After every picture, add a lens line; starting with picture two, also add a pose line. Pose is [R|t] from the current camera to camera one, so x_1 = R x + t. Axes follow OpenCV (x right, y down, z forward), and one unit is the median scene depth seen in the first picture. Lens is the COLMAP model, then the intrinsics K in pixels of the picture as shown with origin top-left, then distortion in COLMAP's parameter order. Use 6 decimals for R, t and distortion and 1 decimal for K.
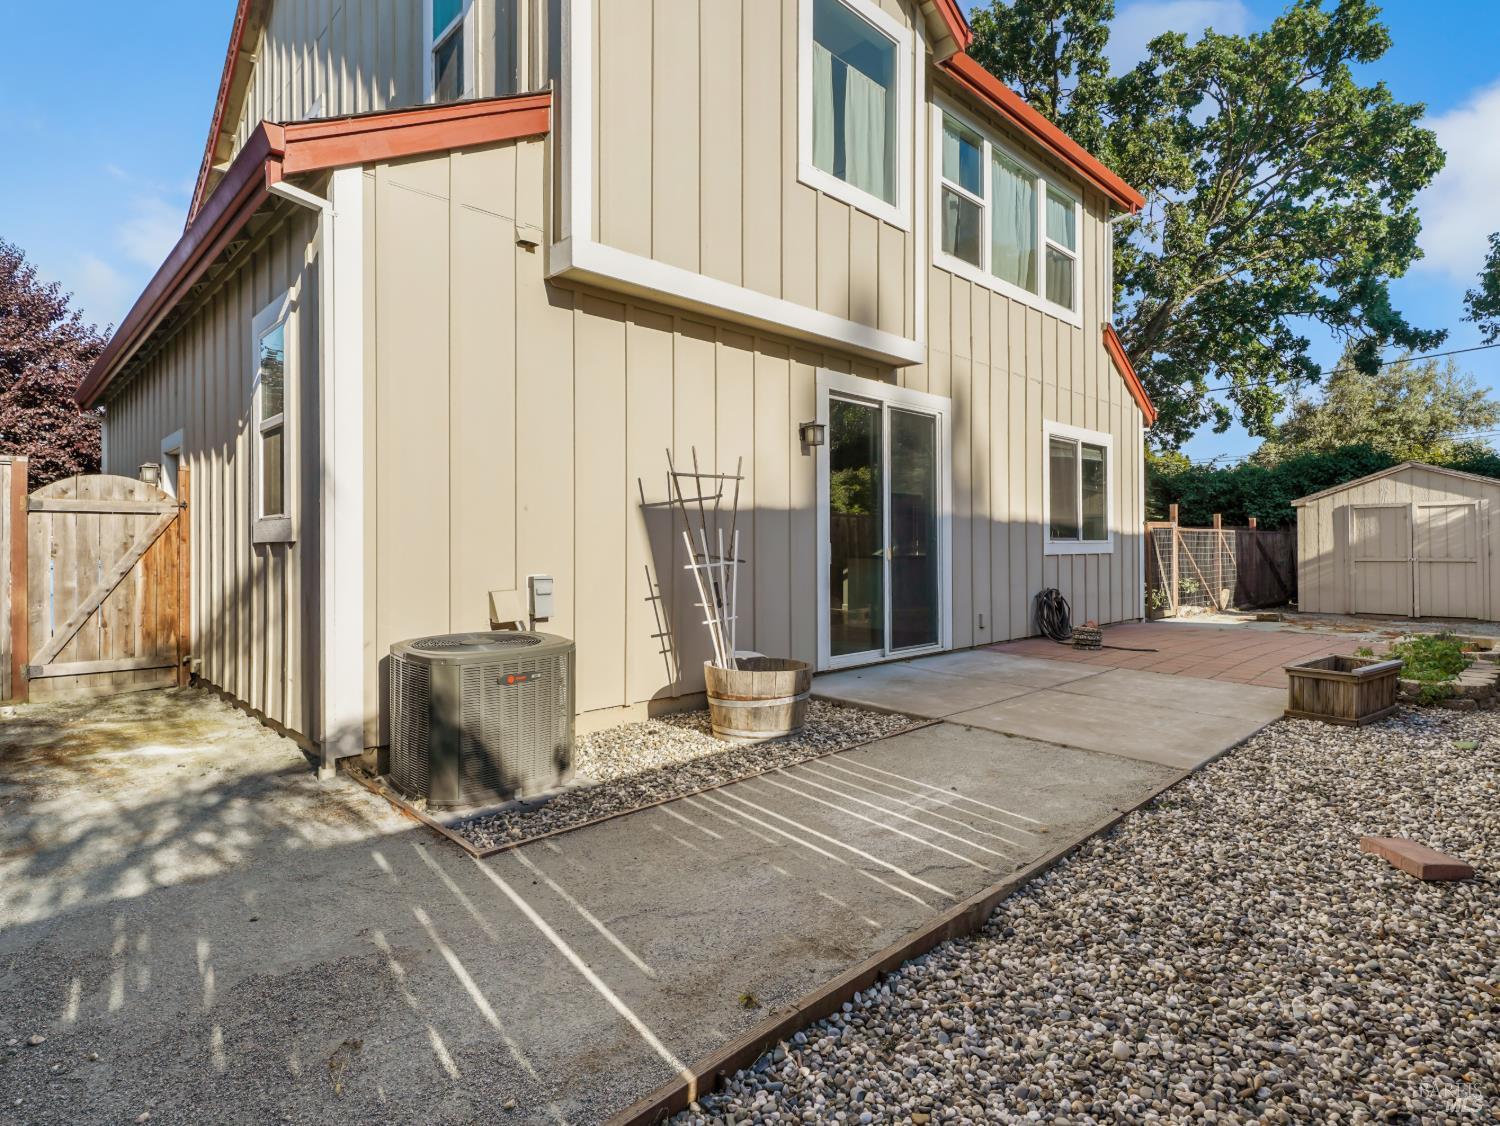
lens RADIAL K [[765.8, 0, 747.5], [0, 765.8, 537.3], [0, 0, 1]] dist [0.001023, 0.000920]
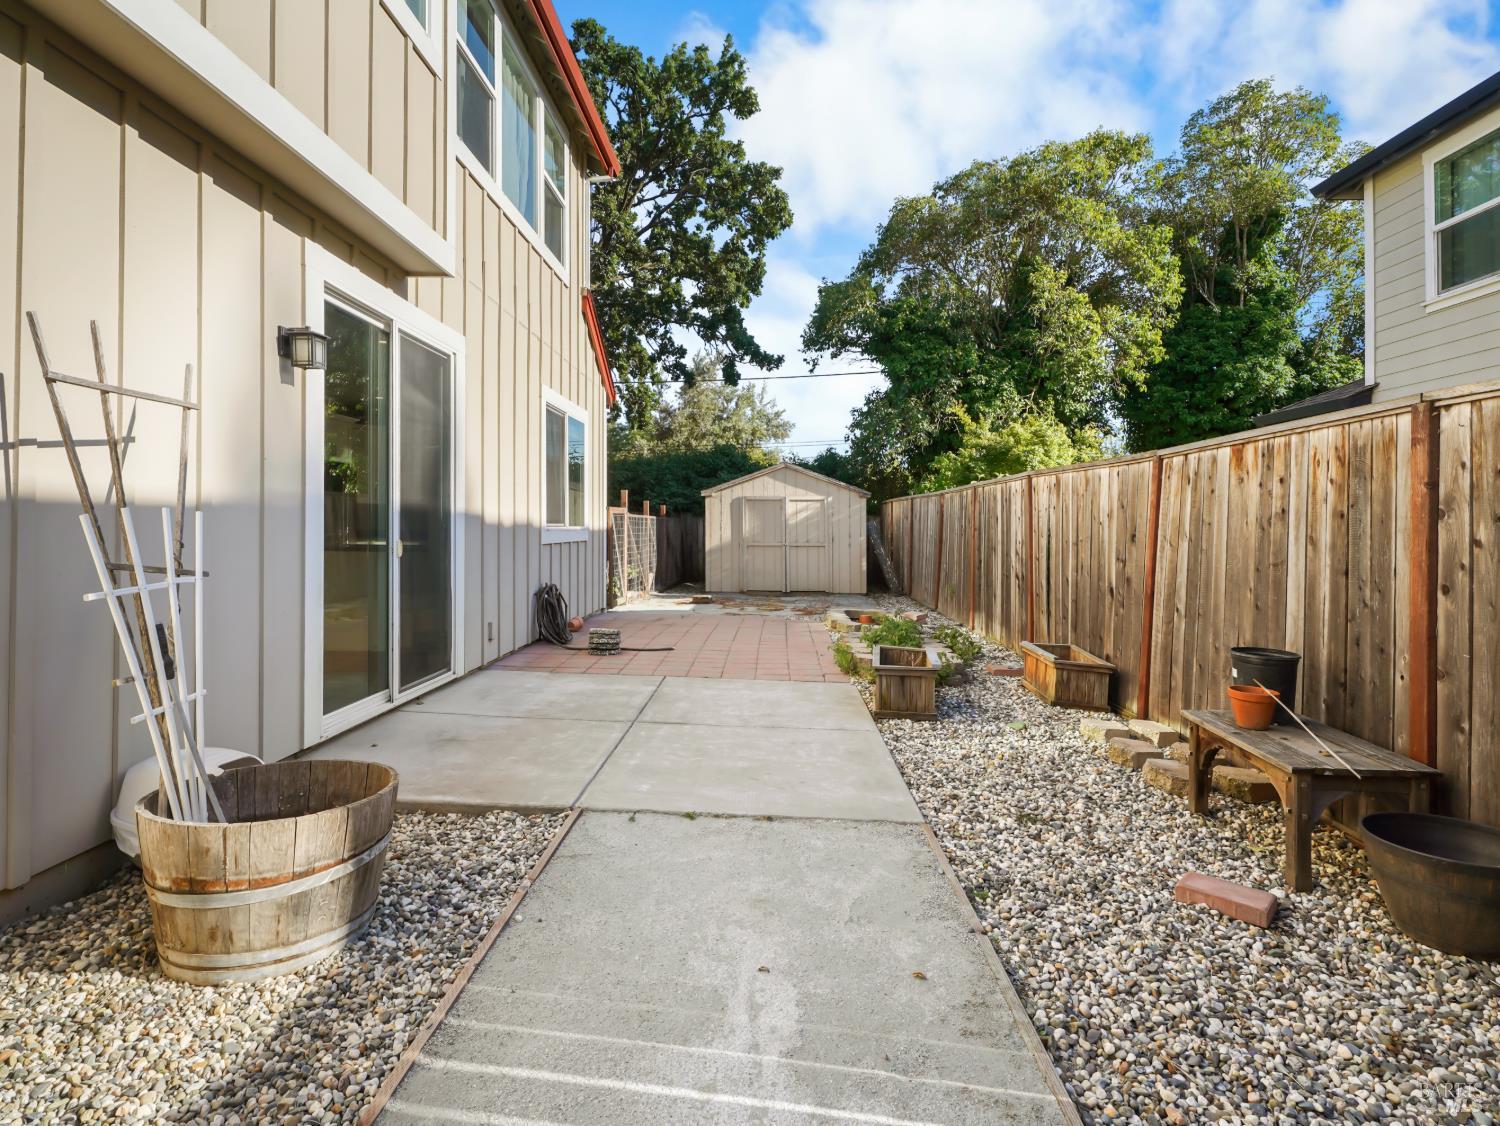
lens RADIAL K [[791.3, 0, 719.7], [0, 791.3, 525.3], [0, 0, 1]] dist [0.006214, 0.001200]
pose [[0.728898, 0.009843, 0.684552, -0.063055], [-0.016847, 0.999852, 0.003562, -0.004053], [-0.684415, -0.014129, 0.728955, 0.217892]]
